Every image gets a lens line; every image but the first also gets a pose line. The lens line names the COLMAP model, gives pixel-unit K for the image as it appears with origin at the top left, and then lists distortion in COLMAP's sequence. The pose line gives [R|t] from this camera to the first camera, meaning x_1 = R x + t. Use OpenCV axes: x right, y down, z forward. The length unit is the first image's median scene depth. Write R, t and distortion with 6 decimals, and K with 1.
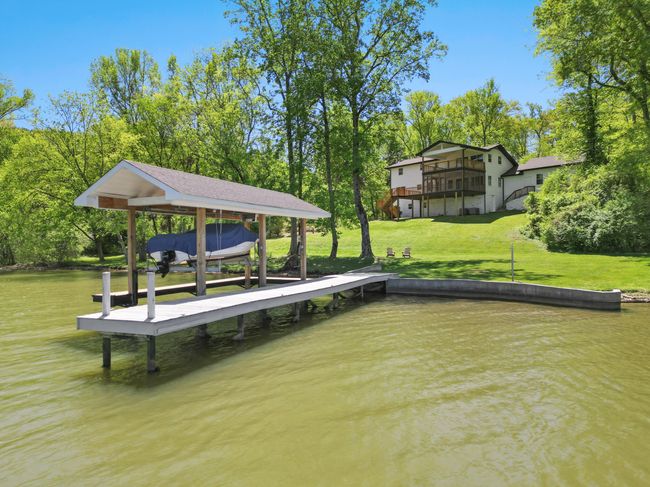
lens RADIAL K [[482.7, 0, 301.0], [0, 482.7, 245.5], [0, 0, 1]] dist [0.054408, -0.051982]
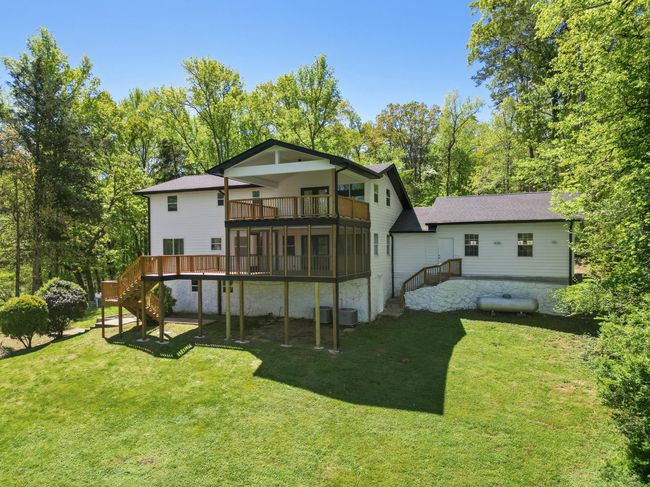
lens RADIAL K [[482.7, 0, 332.9], [0, 482.7, 255.9], [0, 0, 1]] dist [0.054408, -0.051982]
pose [[0.882628, -0.007742, 0.470009, 0.146503], [0.003588, 0.999946, 0.009734, -0.125880], [-0.470059, -0.006906, 0.882608, 0.625508]]
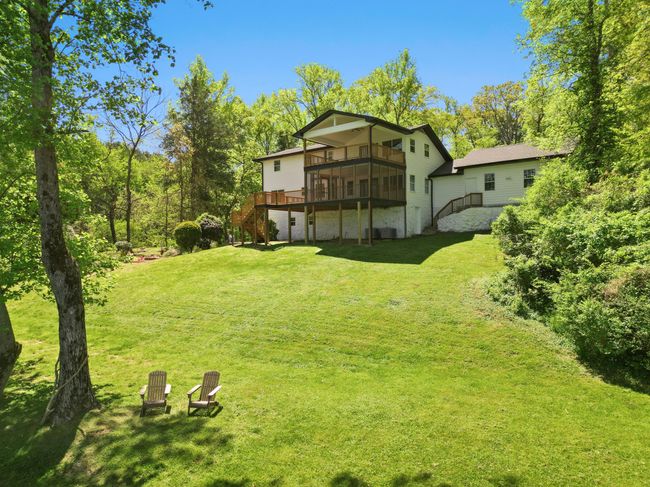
lens RADIAL K [[482.7, 0, 313.1], [0, 482.7, 239.2], [0, 0, 1]] dist [0.054408, -0.051982]
pose [[0.980127, 0.000143, 0.198370, 0.145769], [0.003566, 0.999825, -0.018340, -0.052261], [-0.198338, 0.018683, 0.979956, 0.431124]]
